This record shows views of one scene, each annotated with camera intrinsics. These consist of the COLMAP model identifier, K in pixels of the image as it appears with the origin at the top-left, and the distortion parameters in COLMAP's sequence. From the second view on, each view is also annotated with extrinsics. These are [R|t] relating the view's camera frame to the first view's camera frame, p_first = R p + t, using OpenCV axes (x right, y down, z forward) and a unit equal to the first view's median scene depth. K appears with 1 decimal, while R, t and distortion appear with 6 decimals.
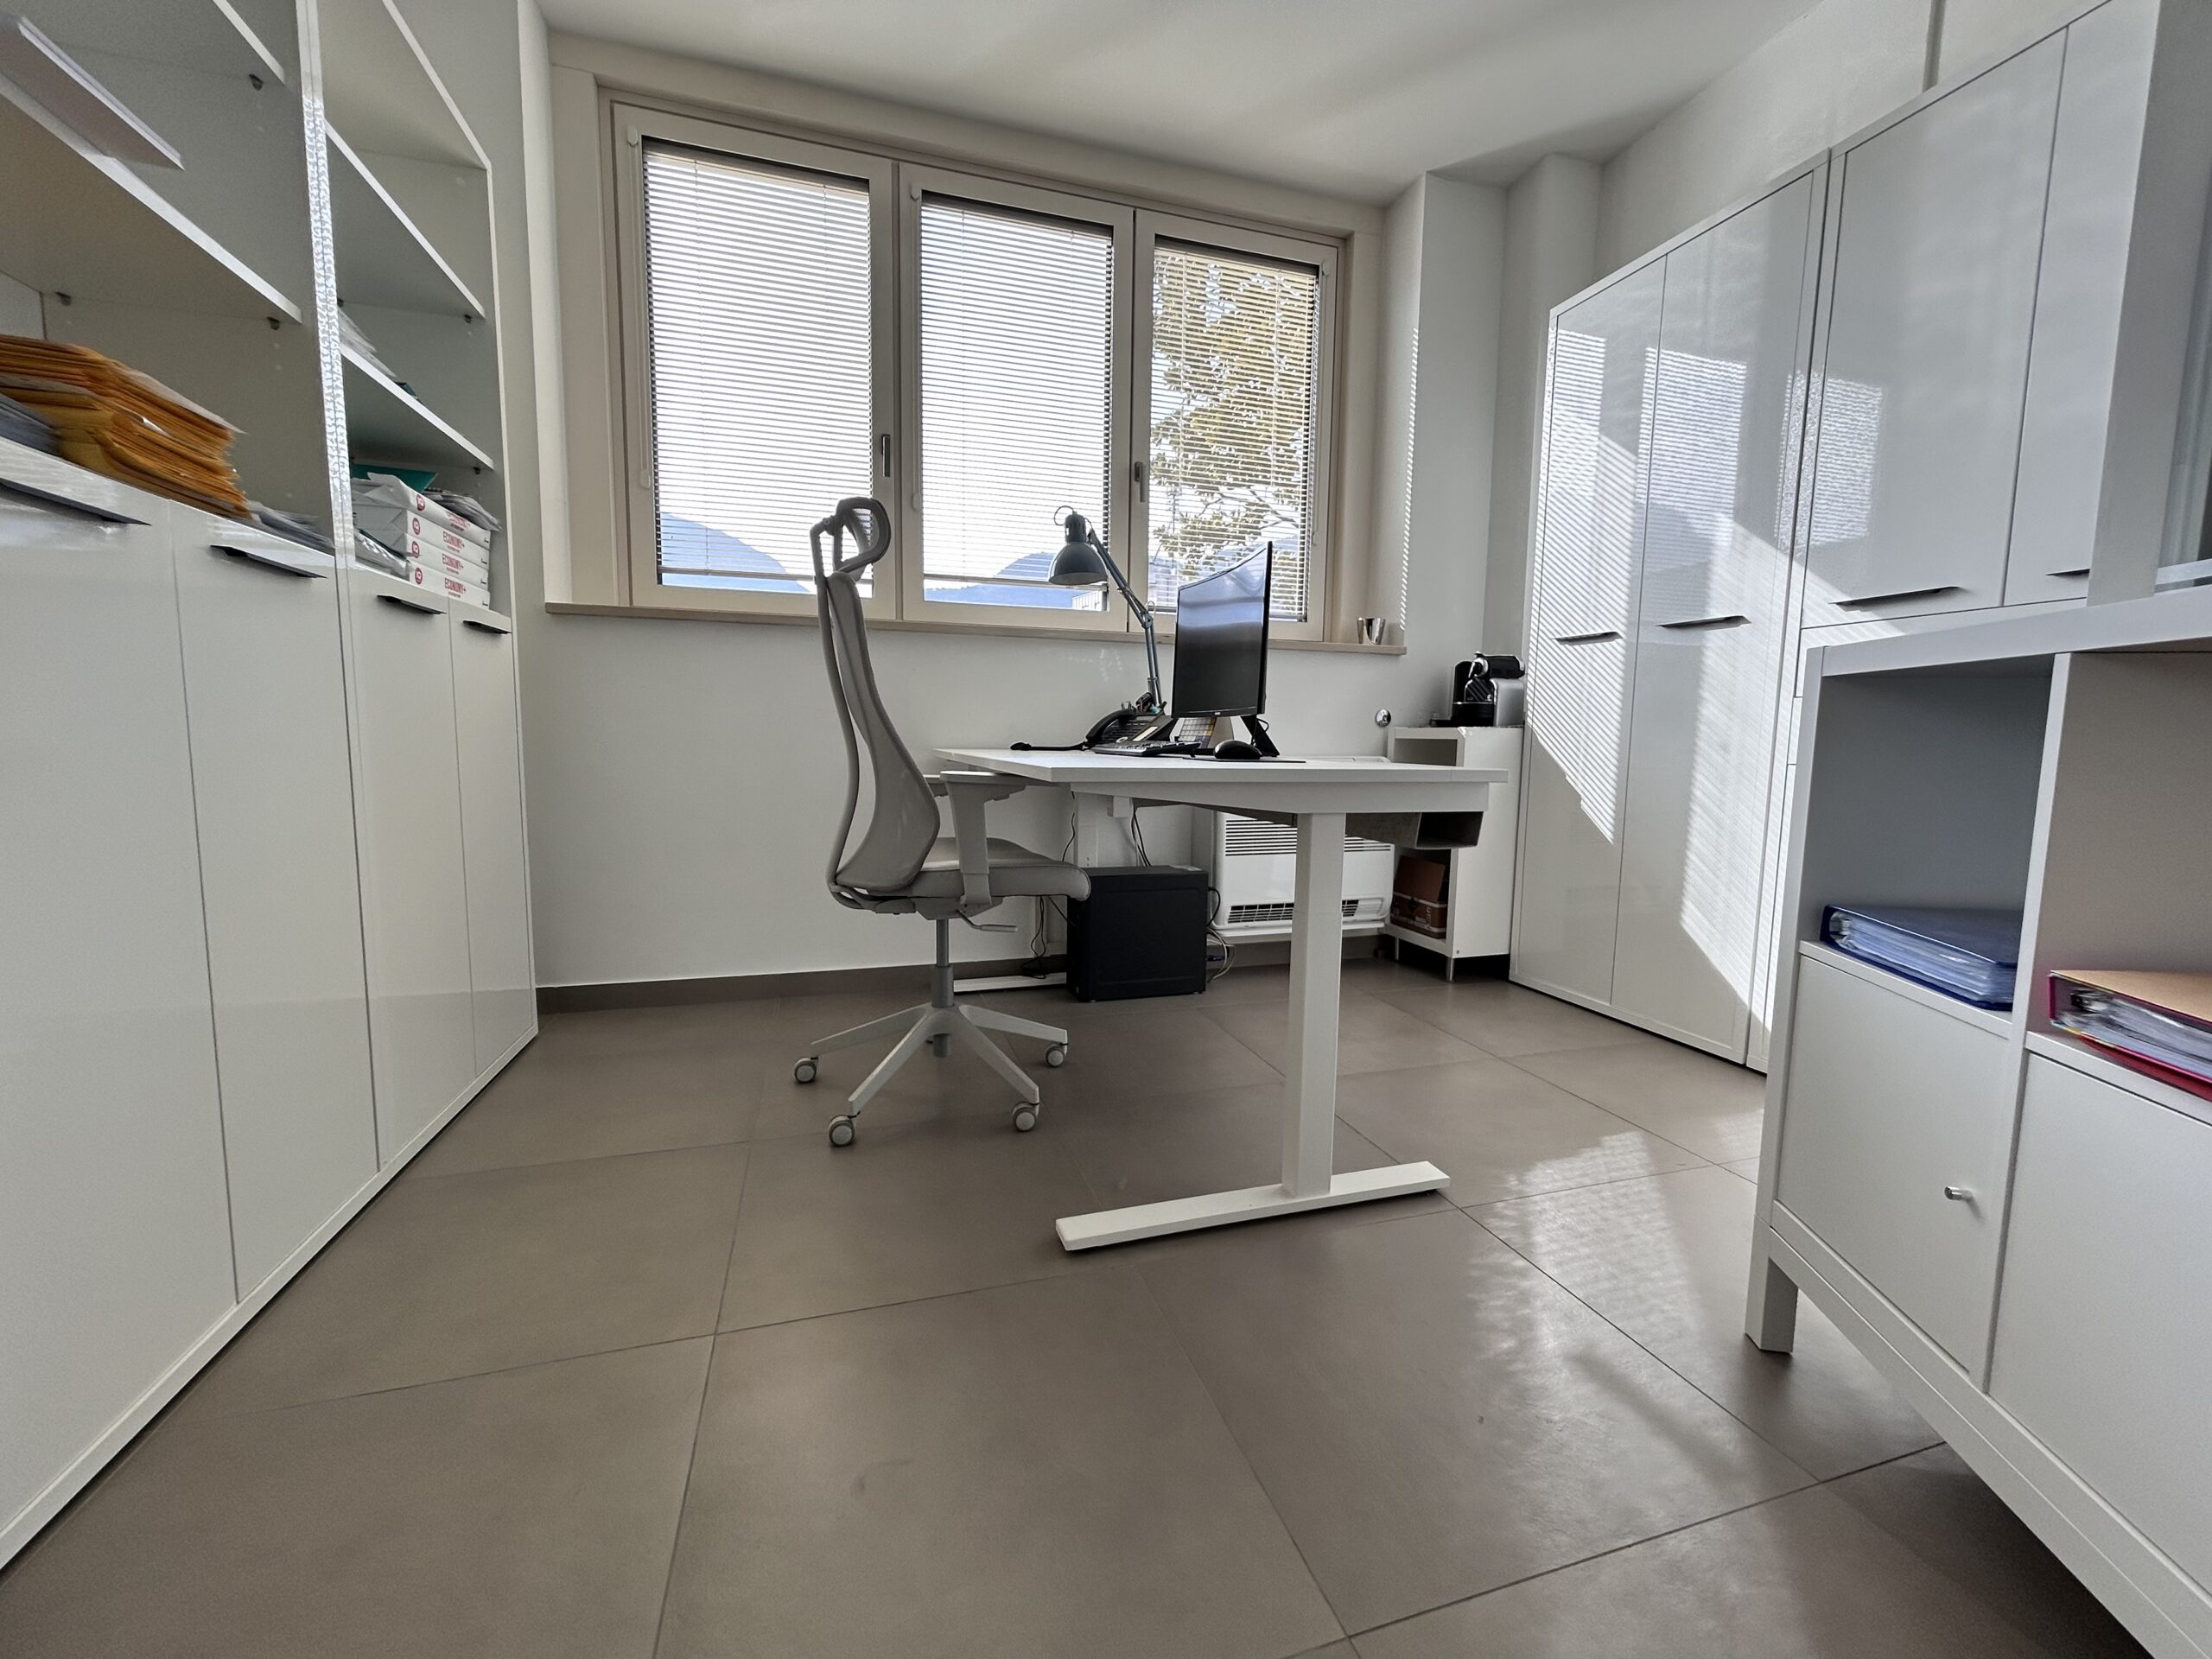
lens RADIAL K [[900.7, 0, 1106.0], [0, 900.7, 829.5], [0, 0, 1]] dist [-0.010985, 0.010562]
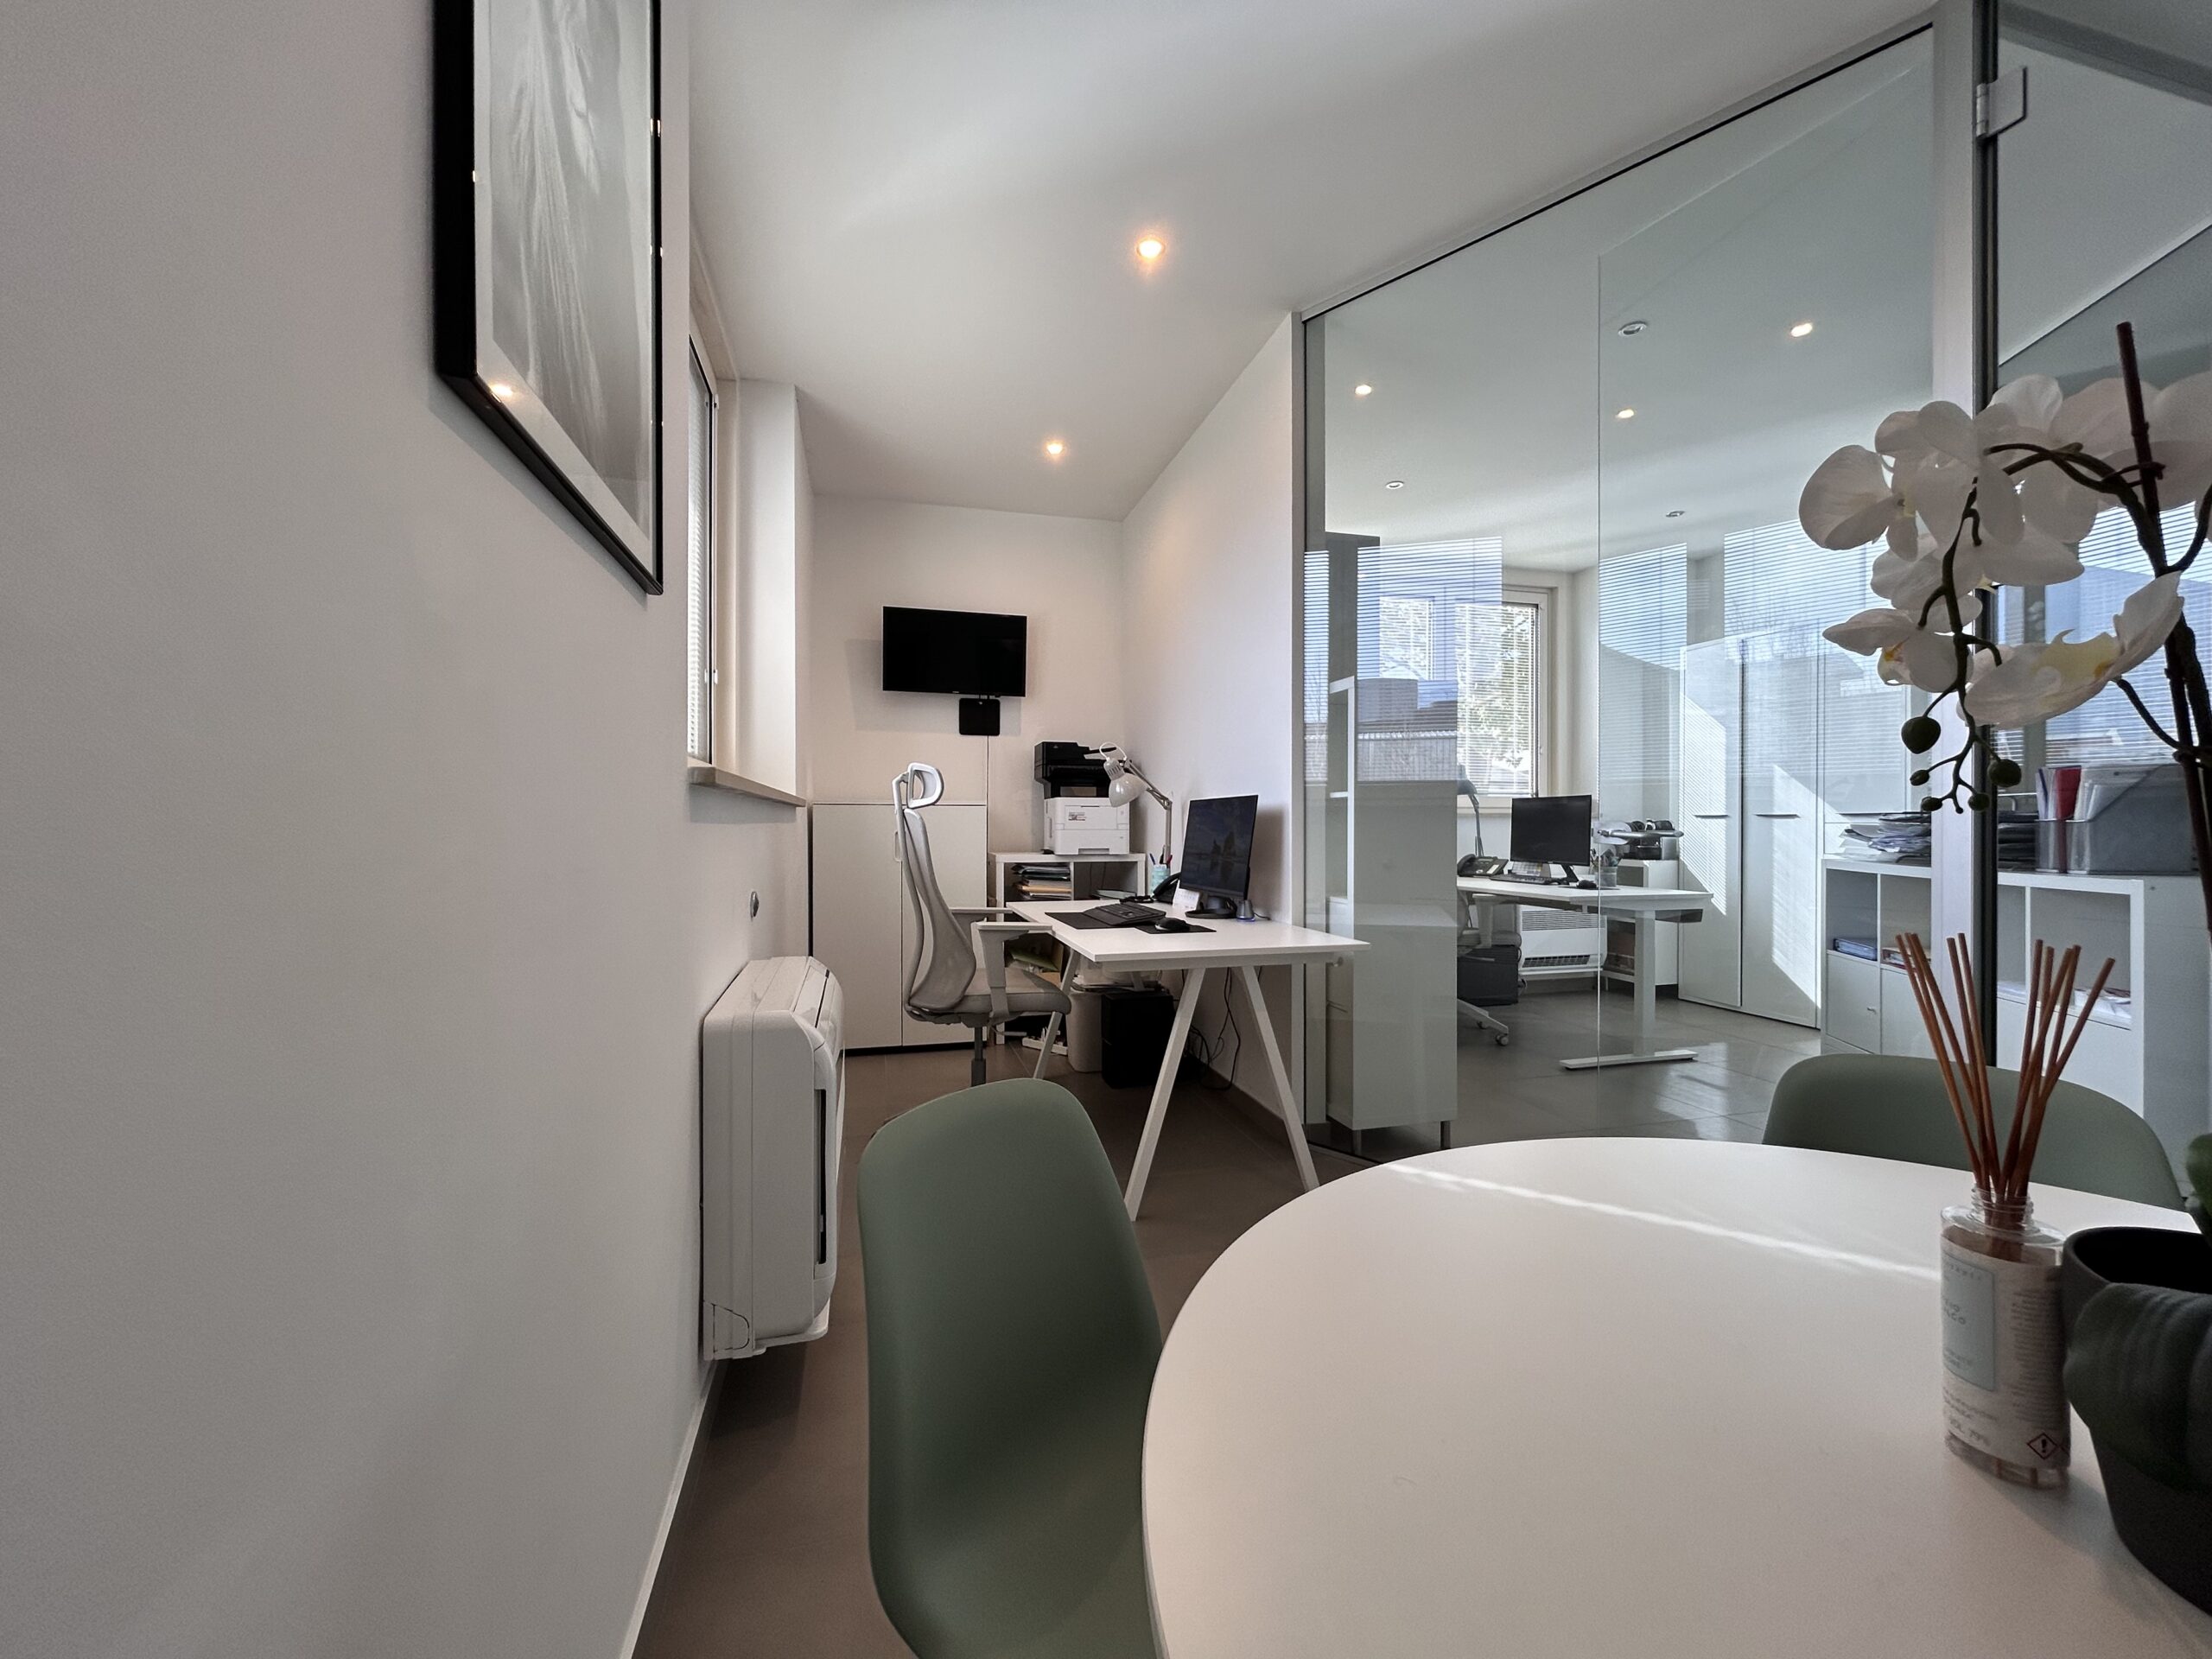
lens RADIAL K [[893.2, 0, 1106.0], [0, 893.2, 829.5], [0, 0, 1]] dist [-0.036975, 0.000052]
pose [[0.999311, -0.012813, -0.034847, -0.705158], [0.009401, 0.995300, -0.096379, -0.011343], [0.035918, 0.095985, 0.994734, -0.929544]]
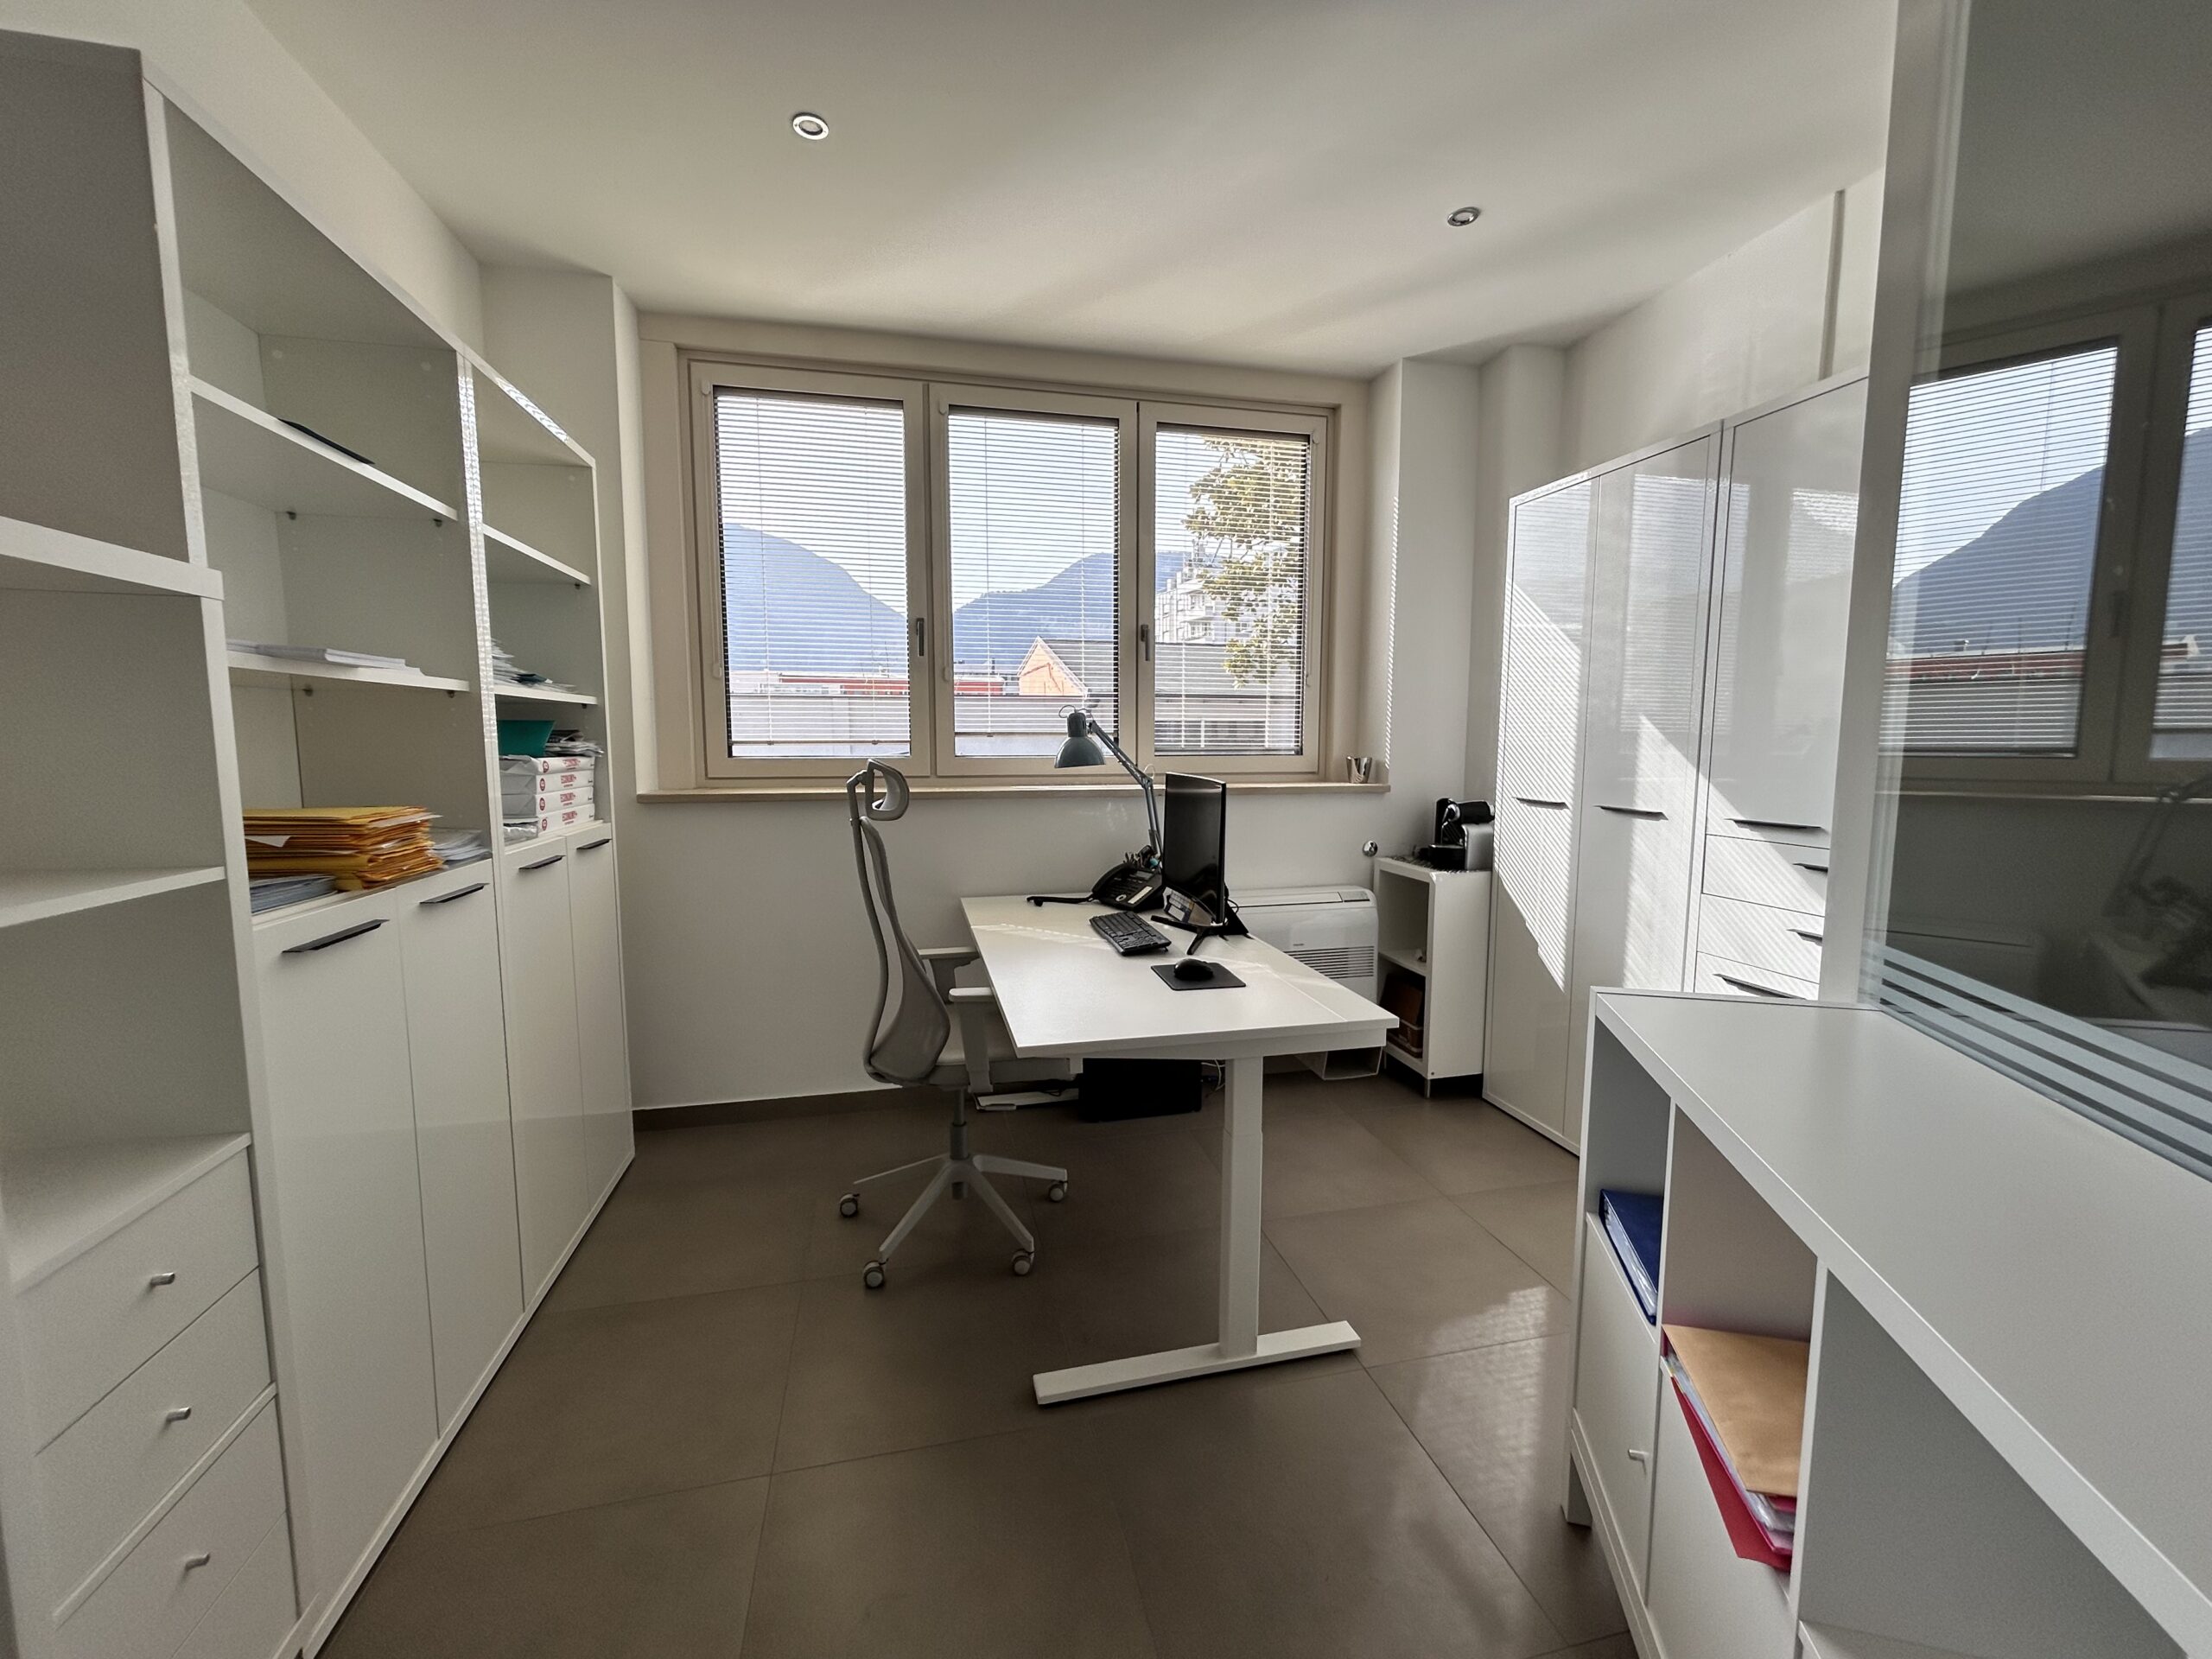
lens RADIAL K [[897.0, 0, 1106.0], [0, 897.0, 829.5], [0, 0, 1]] dist [-0.000468, -0.000138]
pose [[0.997587, -0.006508, -0.069125, 0.074341], [0.006669, 0.999976, 0.002097, -0.180866], [0.069110, -0.002553, 0.997606, -0.136875]]
